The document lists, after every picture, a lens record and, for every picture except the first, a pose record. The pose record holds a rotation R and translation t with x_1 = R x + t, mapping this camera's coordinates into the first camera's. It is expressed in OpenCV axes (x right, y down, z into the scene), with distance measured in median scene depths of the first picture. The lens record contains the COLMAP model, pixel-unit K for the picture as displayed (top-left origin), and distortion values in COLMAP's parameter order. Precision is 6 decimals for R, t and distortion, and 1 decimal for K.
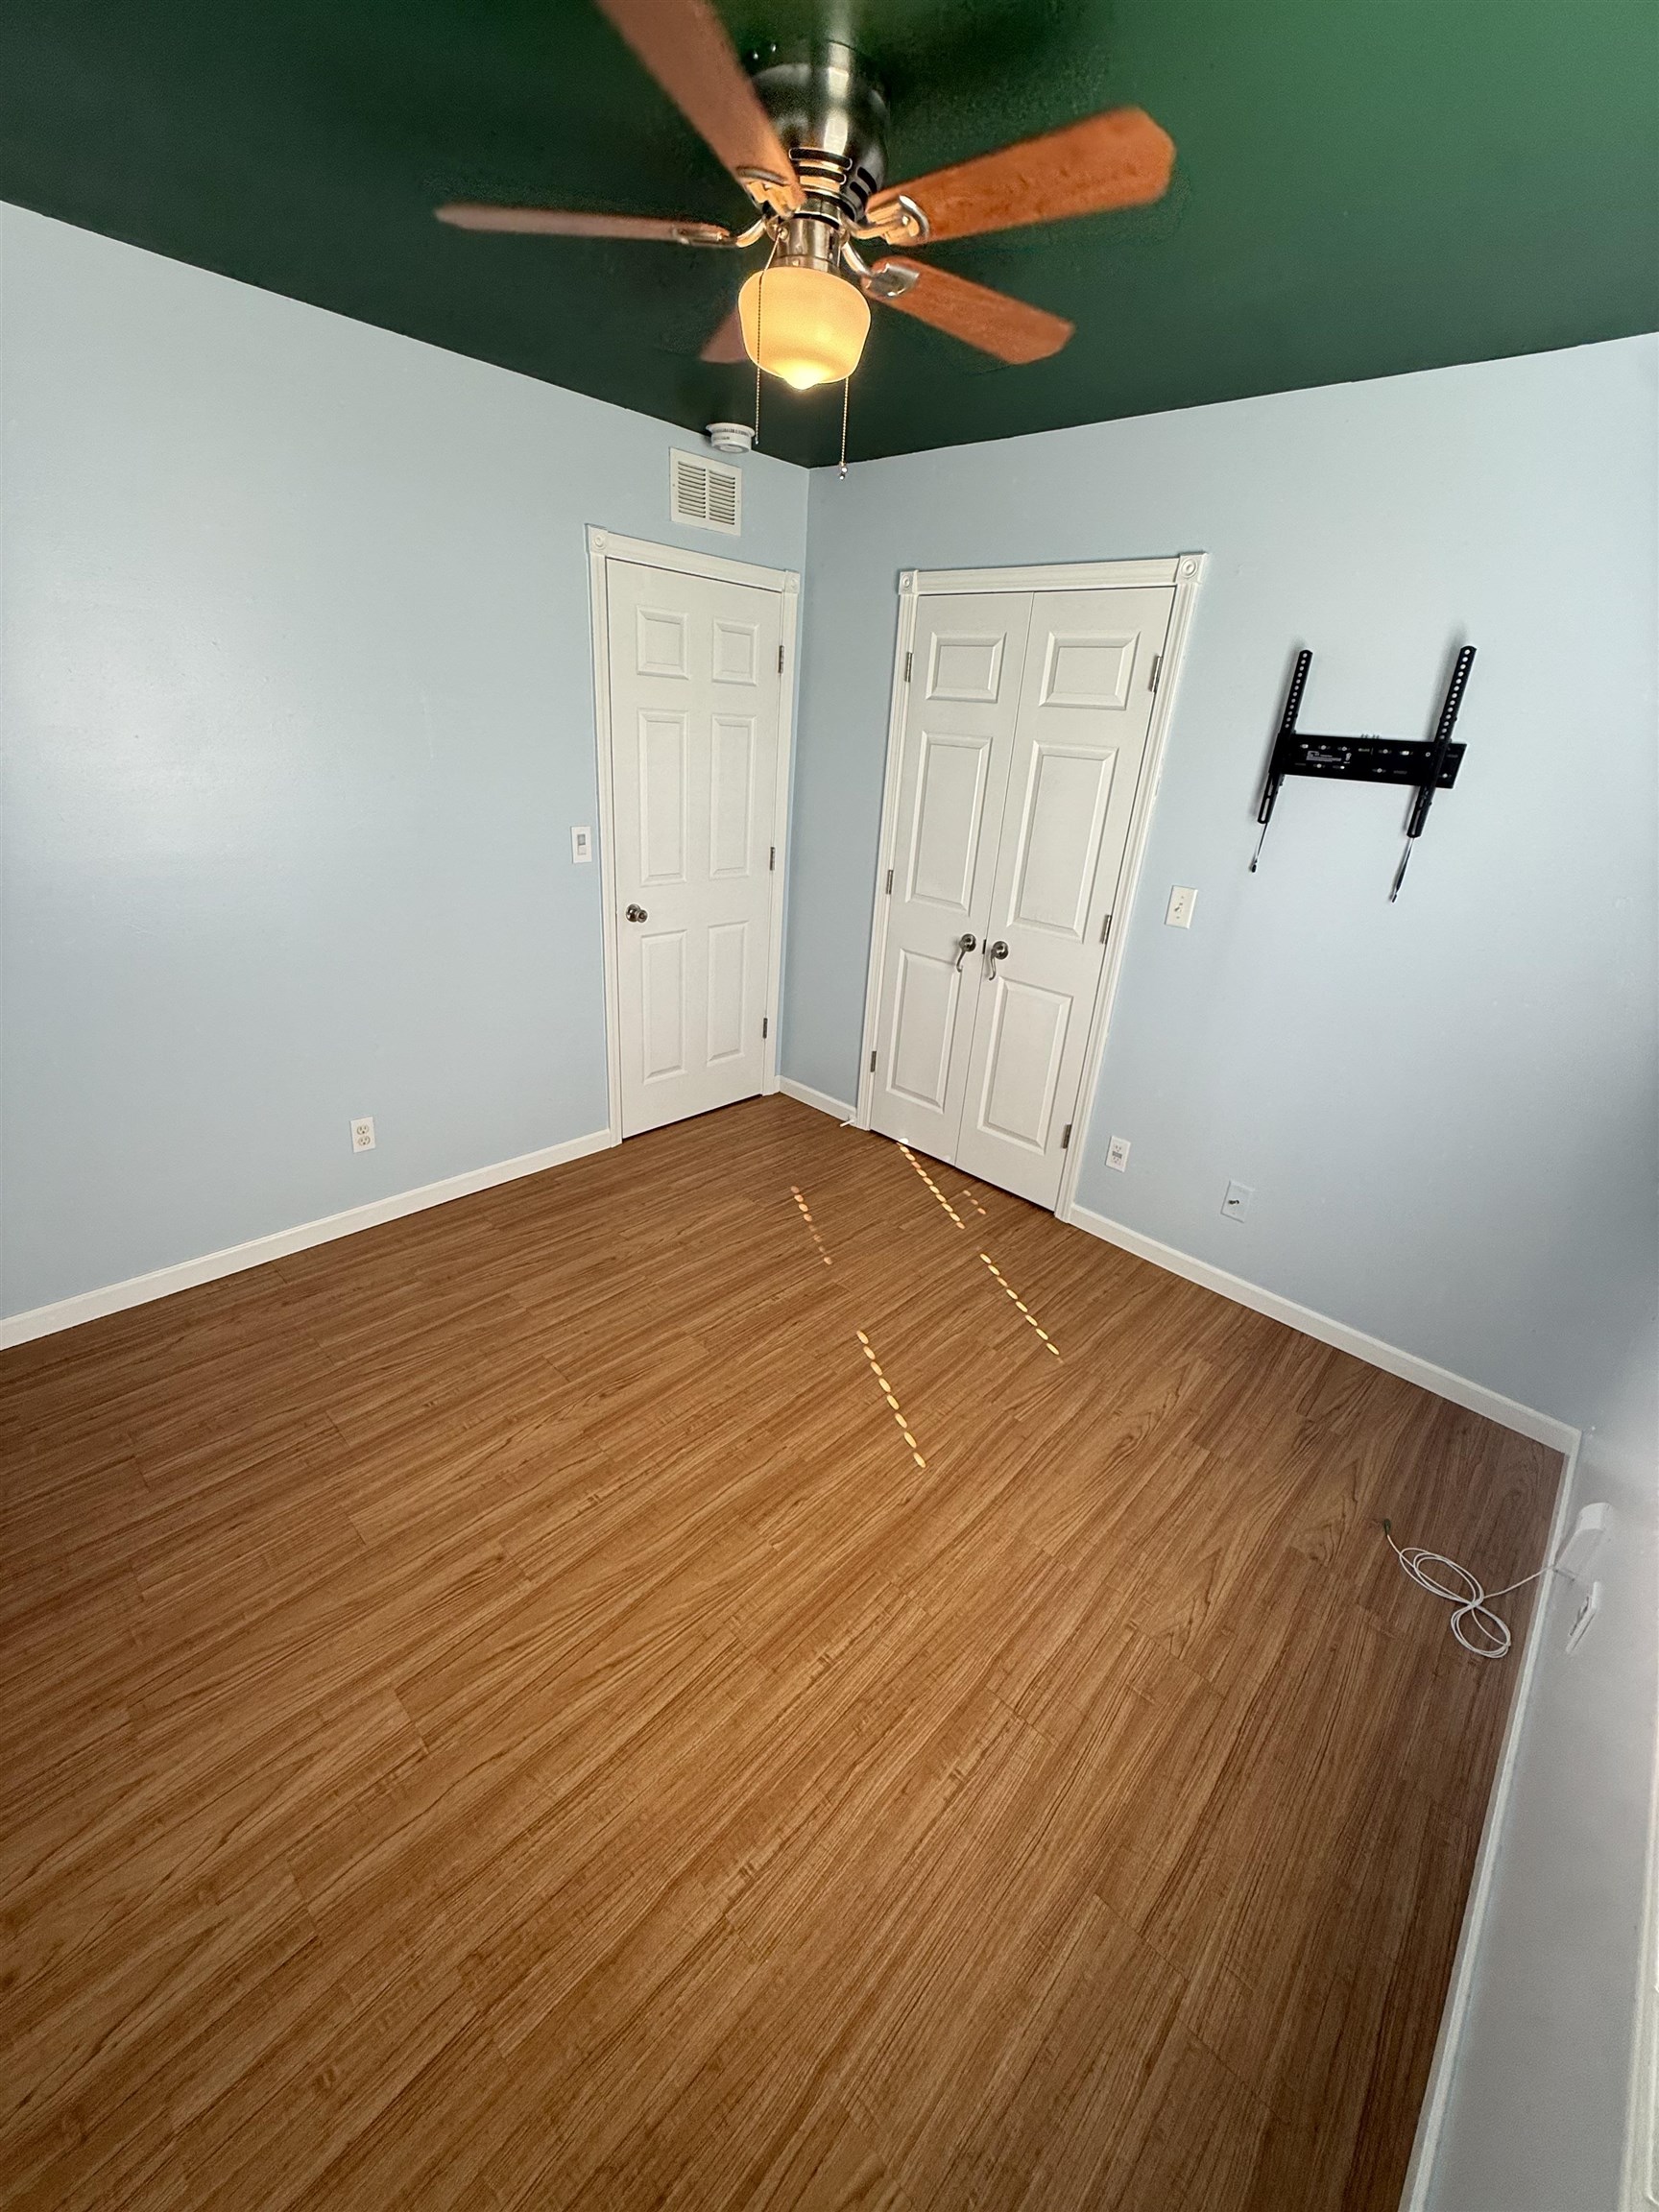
lens RADIAL K [[882.5, 0, 832.4], [0, 882.5, 1101.9], [0, 0, 1]] dist [-0.000873, 0.001450]
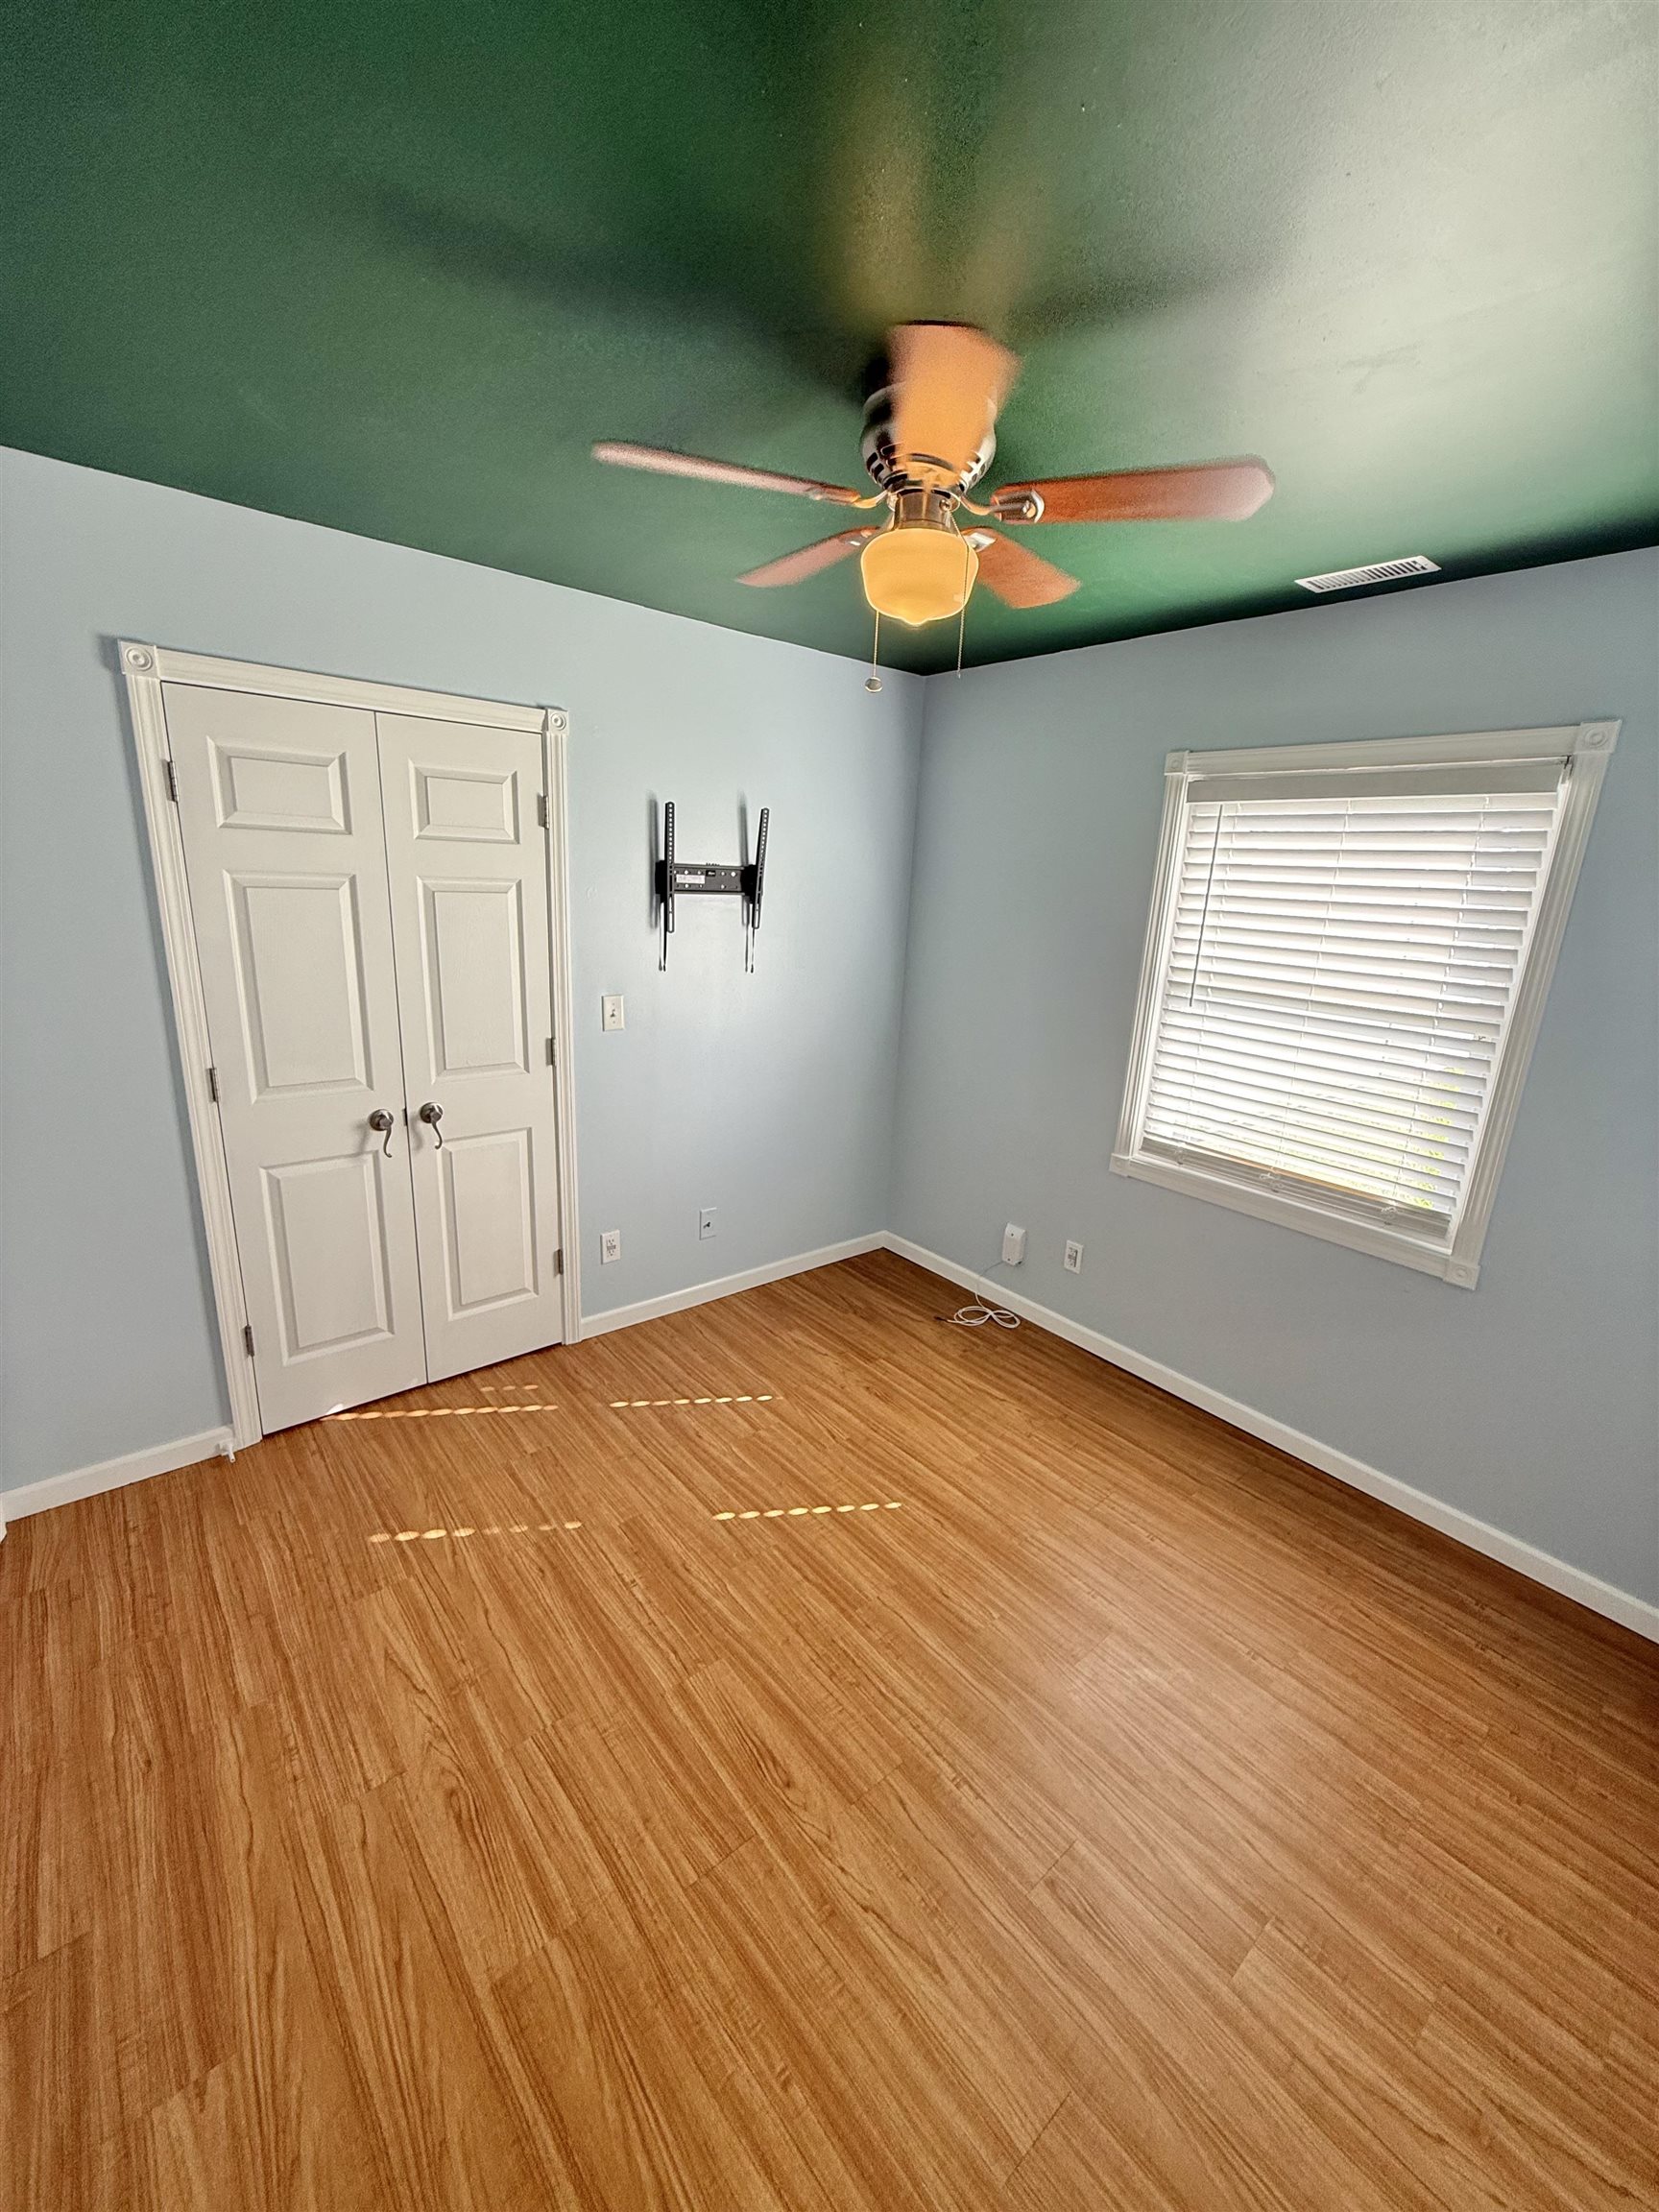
lens RADIAL K [[882.5, 0, 813.0], [0, 882.5, 1120.4], [0, 0, 1]] dist [-0.000873, 0.001450]
pose [[0.127094, -0.334249, 0.933876, -0.708465], [0.362417, 0.892062, 0.269961, -0.333461], [-0.923310, 0.304142, 0.234513, 0.588200]]
